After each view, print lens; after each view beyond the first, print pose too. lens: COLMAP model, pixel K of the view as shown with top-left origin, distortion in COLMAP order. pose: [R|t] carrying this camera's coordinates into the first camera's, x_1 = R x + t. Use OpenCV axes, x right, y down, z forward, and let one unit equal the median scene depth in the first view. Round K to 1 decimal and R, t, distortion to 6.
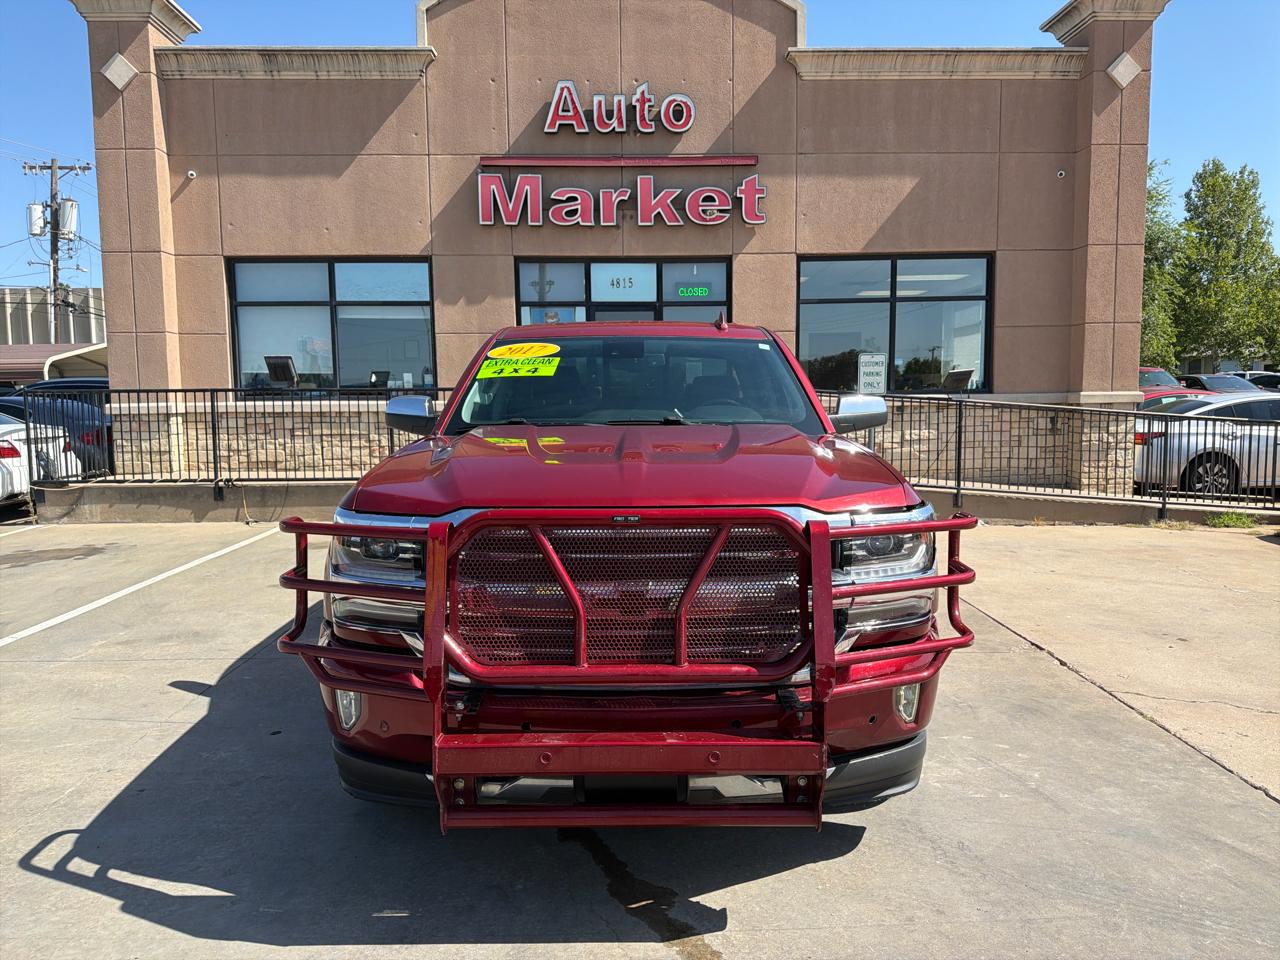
lens RADIAL K [[896.7, 0, 665.1], [0, 896.7, 498.6], [0, 0, 1]] dist [0.034404, -0.054362]
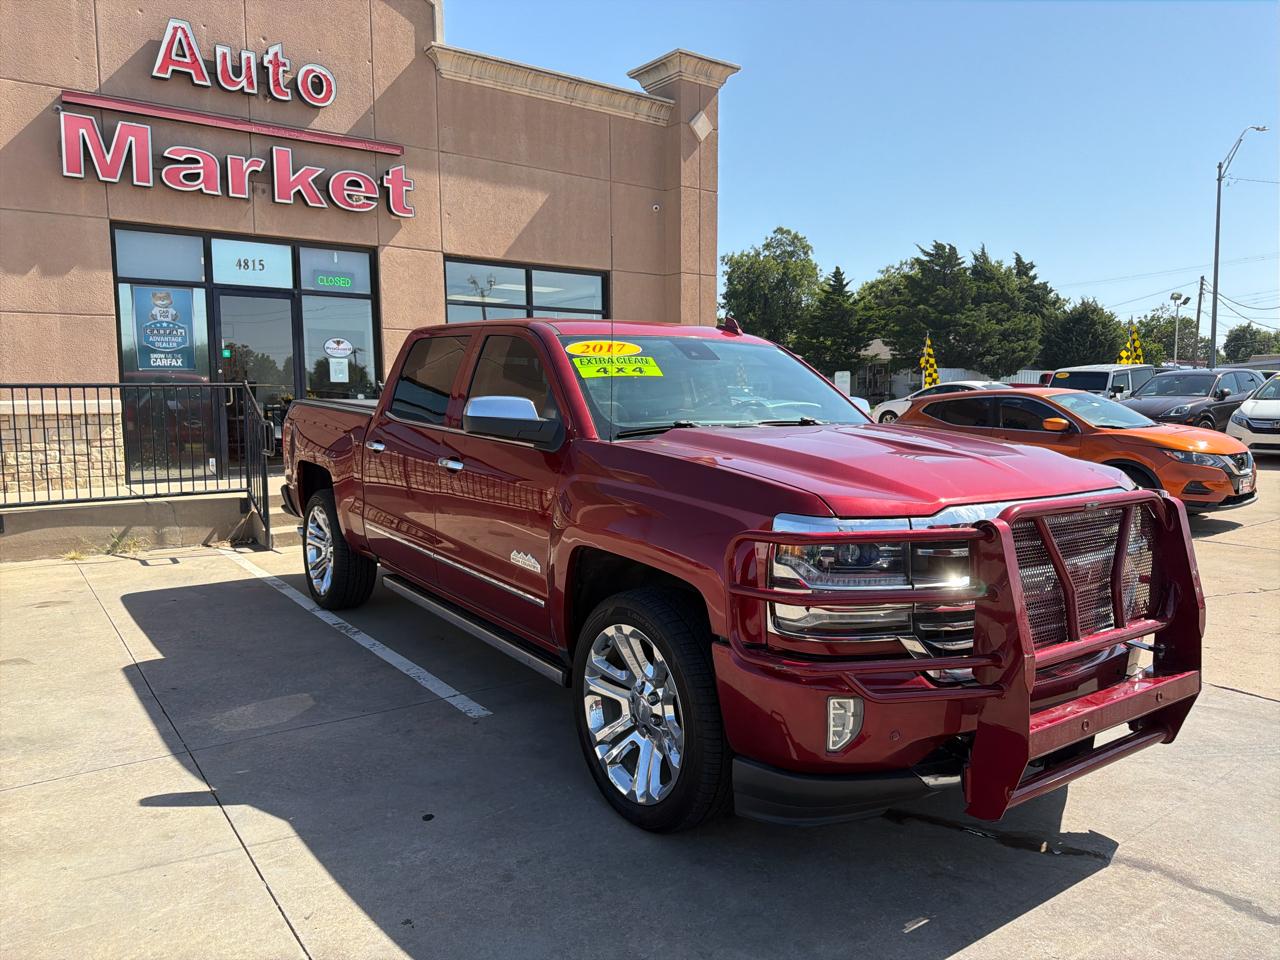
lens RADIAL K [[896.7, 0, 649.0], [0, 896.7, 484.3], [0, 0, 1]] dist [0.034404, -0.054362]
pose [[0.821993, -0.044971, 0.567720, -0.241100], [0.055448, 0.998461, -0.001190, -0.007355], [-0.566792, 0.032456, 0.823221, 0.076771]]
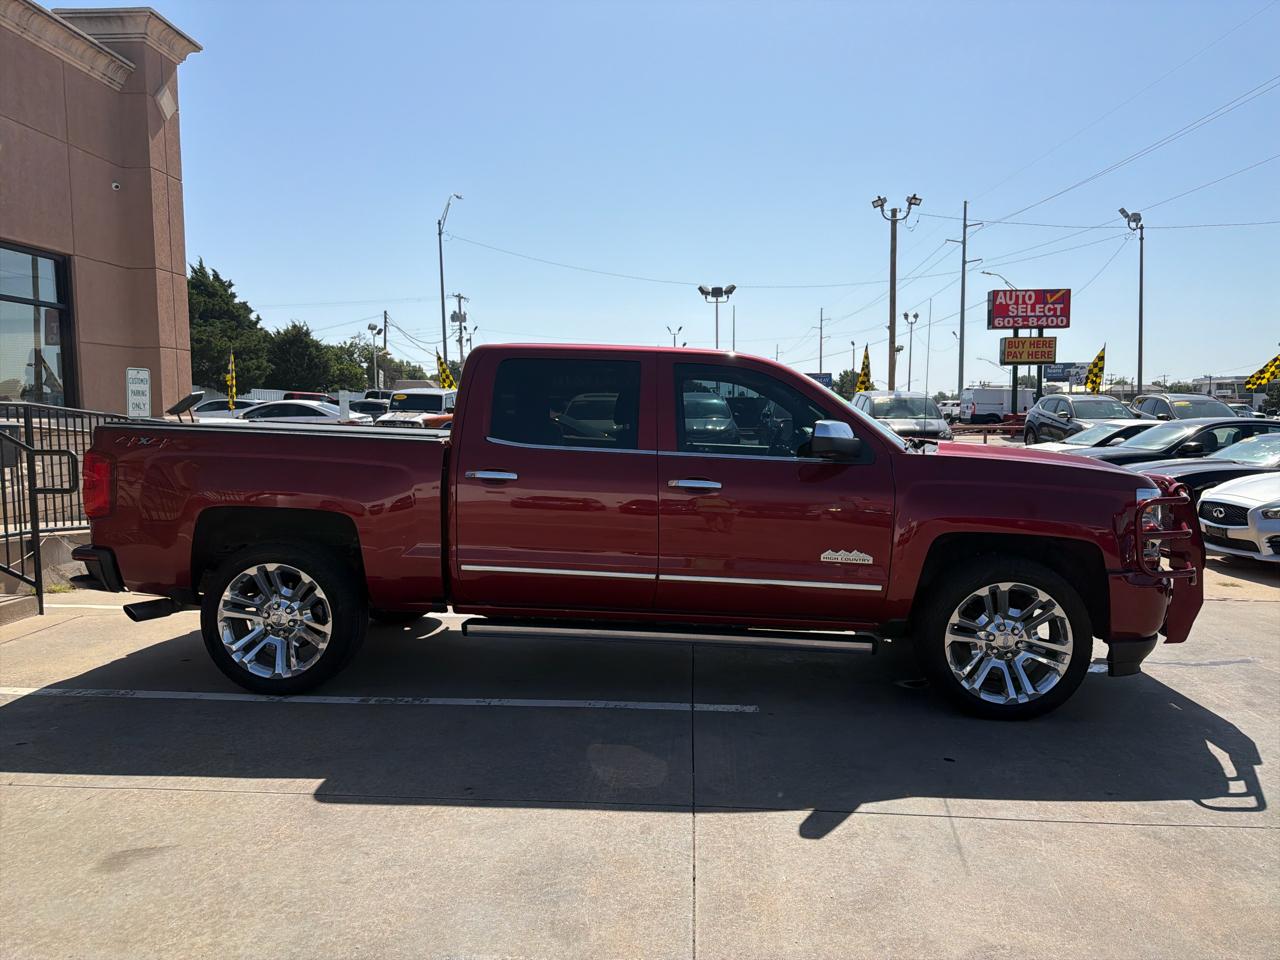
lens RADIAL K [[896.7, 0, 646.2], [0, 896.7, 477.4], [0, 0, 1]] dist [0.034404, -0.054362]
pose [[0.084276, -0.058051, 0.994750, -0.481700], [0.109226, 0.992824, 0.048685, -0.043787], [-0.990438, 0.104549, 0.090011, 0.409969]]
